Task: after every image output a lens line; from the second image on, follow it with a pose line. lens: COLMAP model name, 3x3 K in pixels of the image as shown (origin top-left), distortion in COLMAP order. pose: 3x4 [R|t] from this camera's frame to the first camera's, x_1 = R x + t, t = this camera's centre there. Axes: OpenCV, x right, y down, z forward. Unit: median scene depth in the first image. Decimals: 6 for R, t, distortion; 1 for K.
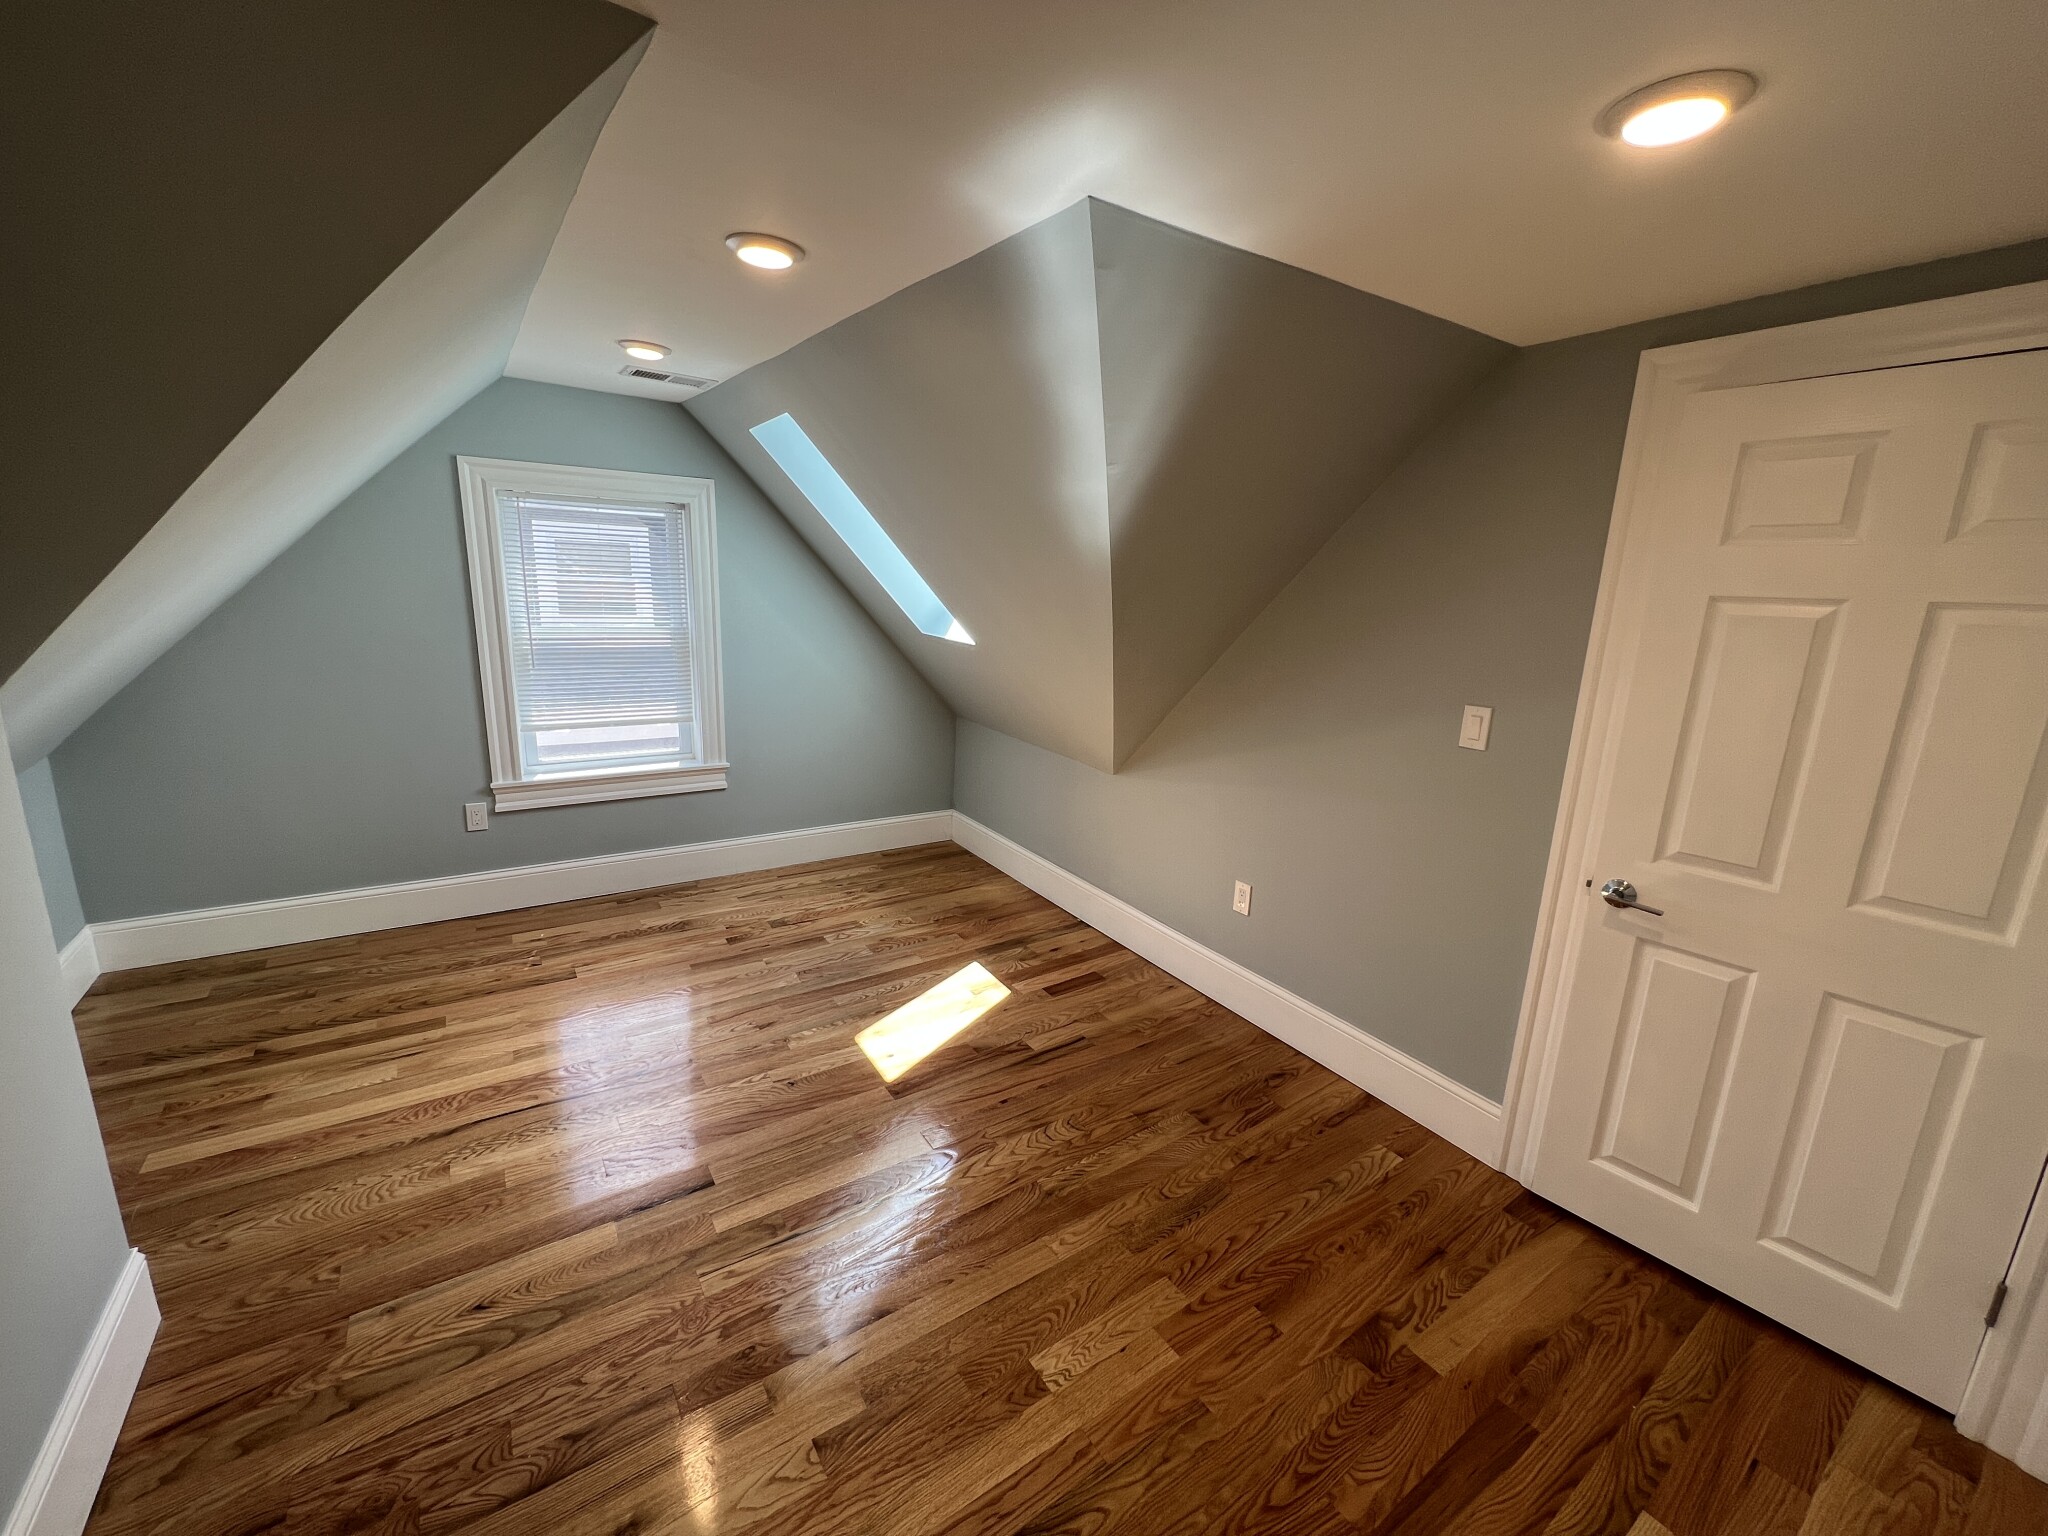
lens RADIAL K [[818.3, 0, 1021.8], [0, 818.3, 767.6], [0, 0, 1]] dist [-0.002259, 0.000458]
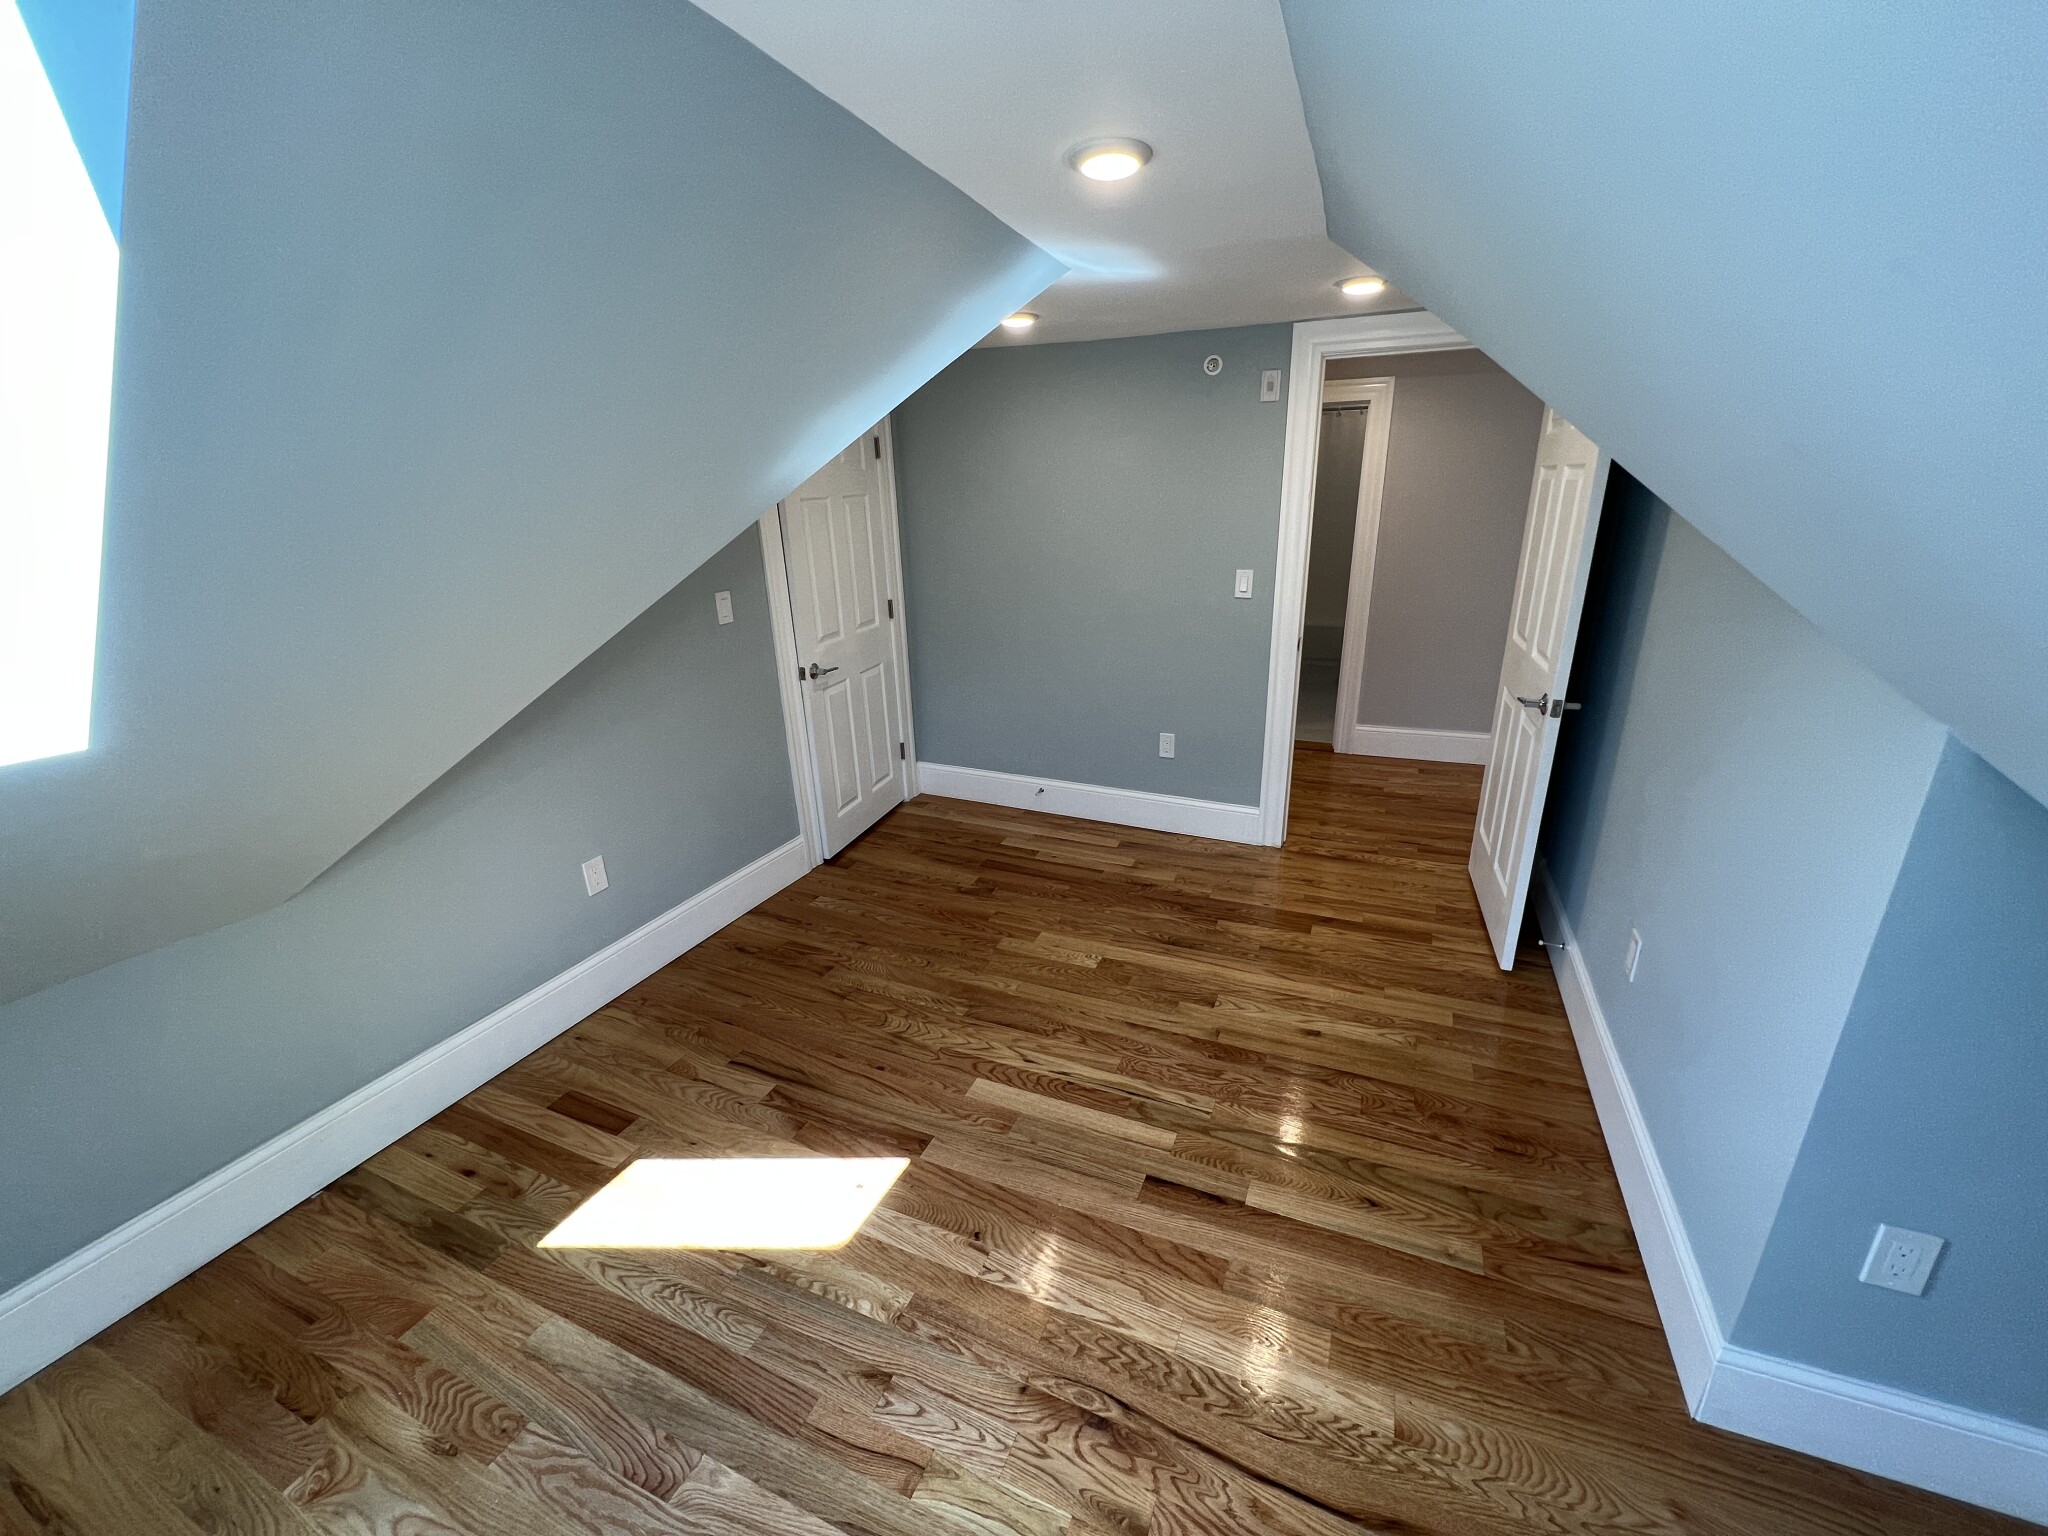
lens RADIAL K [[818.3, 0, 1021.8], [0, 818.3, 767.6], [0, 0, 1]] dist [-0.002259, 0.000458]
pose [[-0.531392, -0.307565, 0.789320, -0.631679], [0.194049, 0.862793, 0.466834, -0.262379], [-0.824601, 0.401239, -0.398799, 0.913557]]
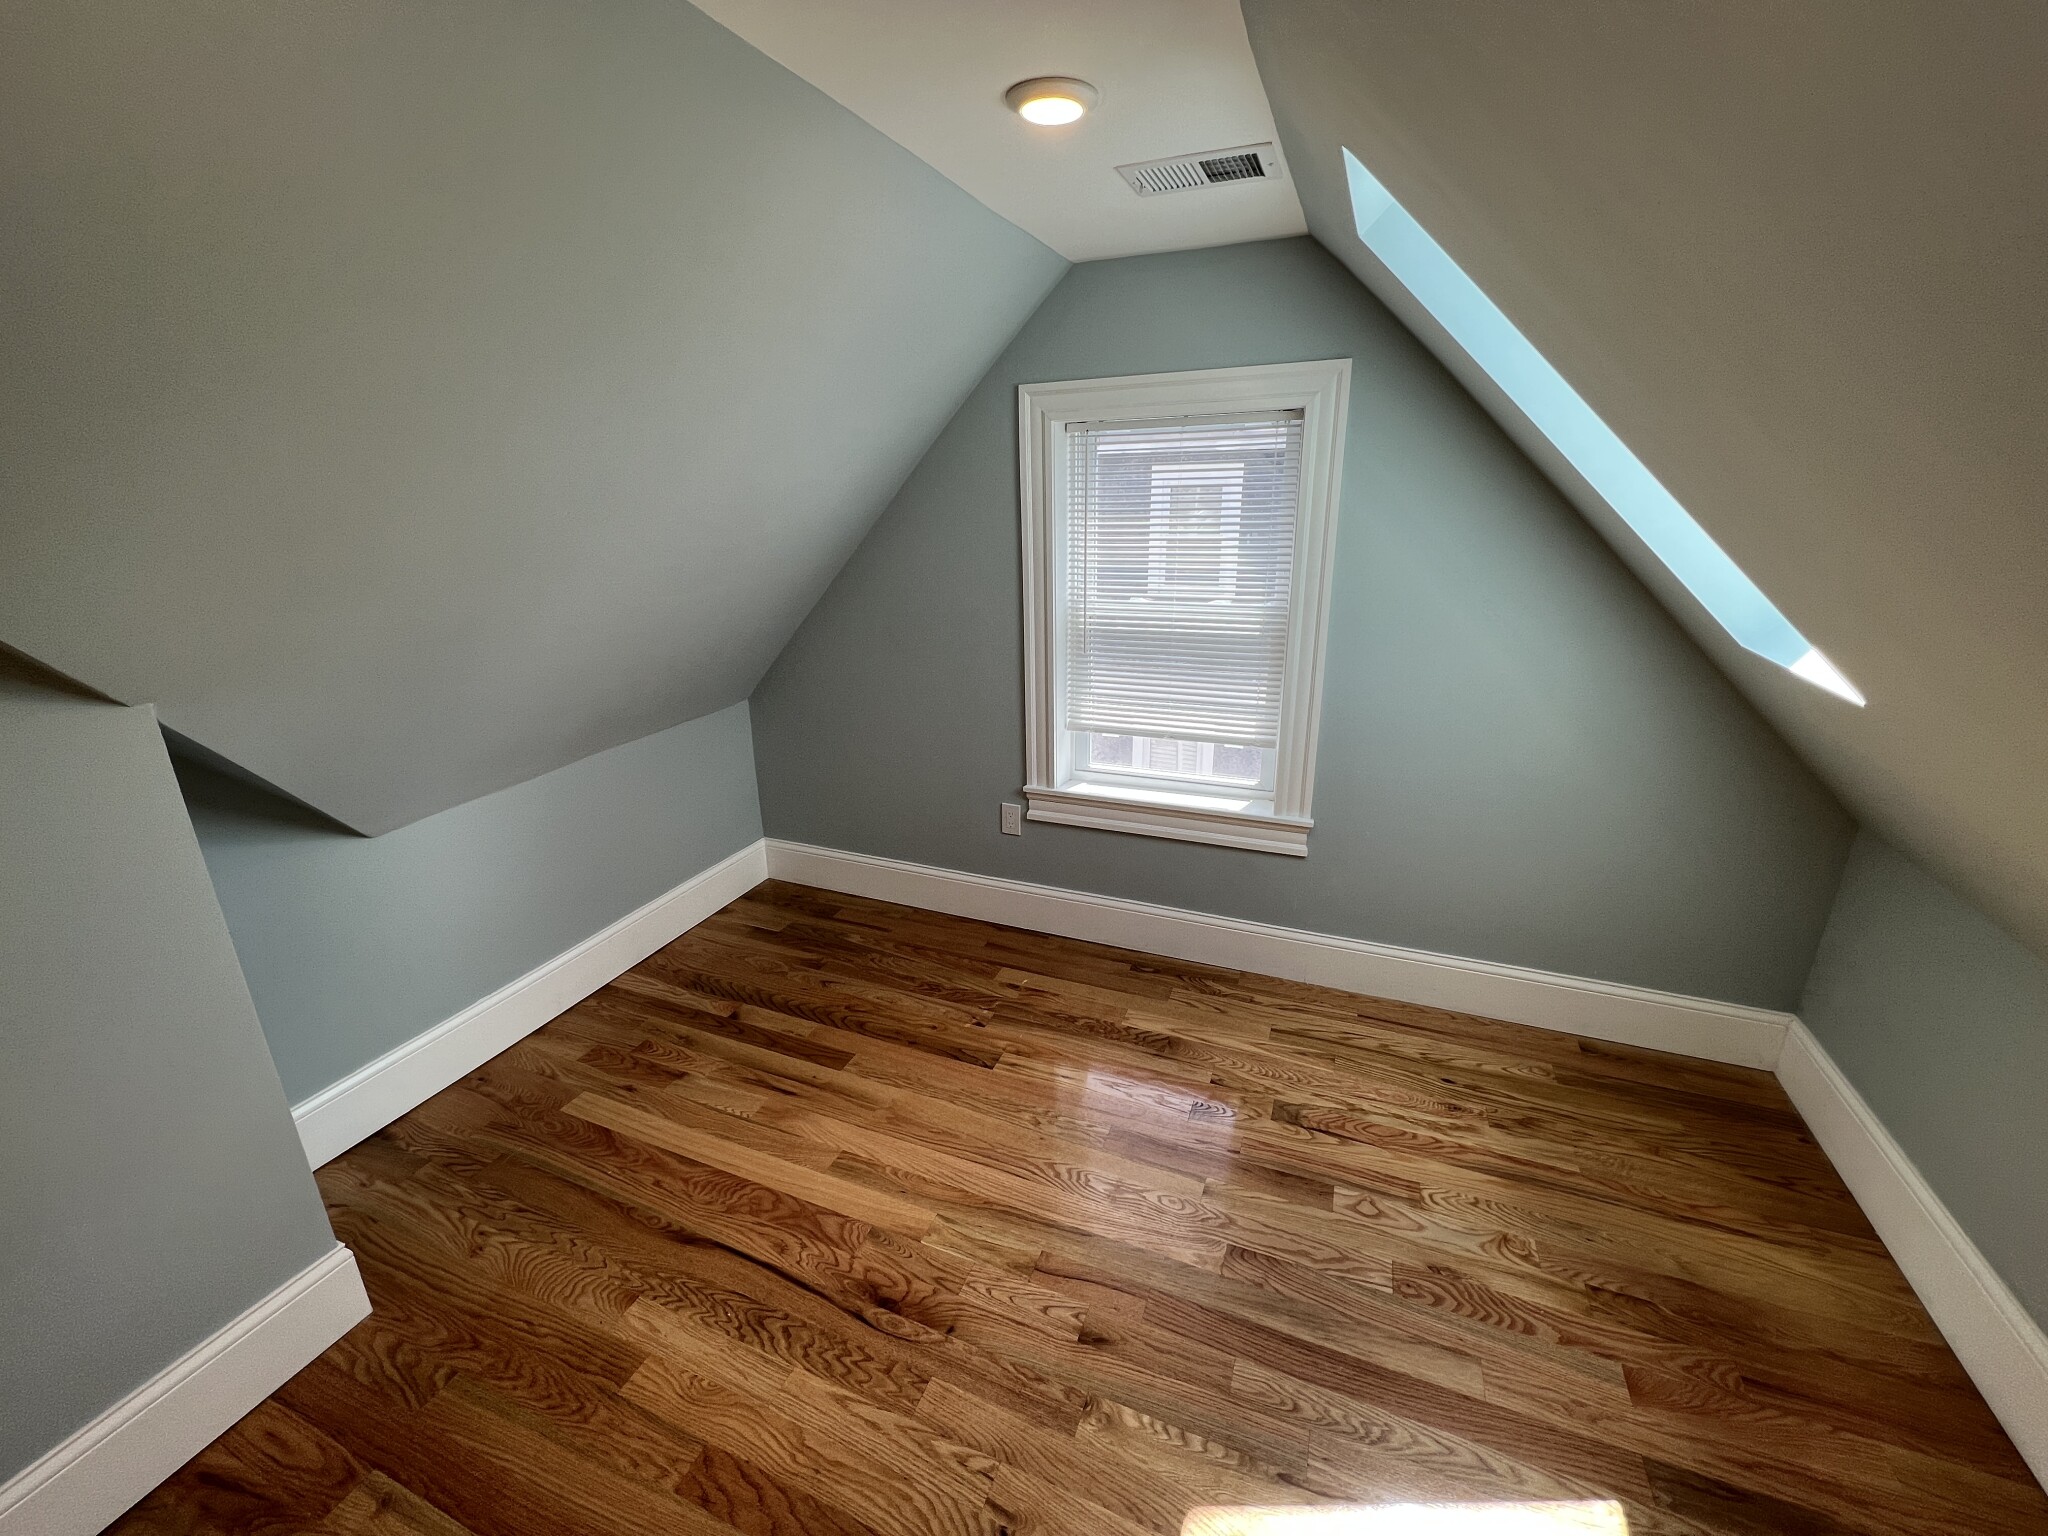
lens RADIAL K [[818.3, 0, 1021.8], [0, 818.3, 767.6], [0, 0, 1]] dist [-0.002259, 0.000458]
pose [[0.545479, 0.206588, -0.812265, 0.036730], [-0.149542, 0.977584, 0.148209, -0.139782], [0.824675, 0.040623, 0.564146, 0.584815]]
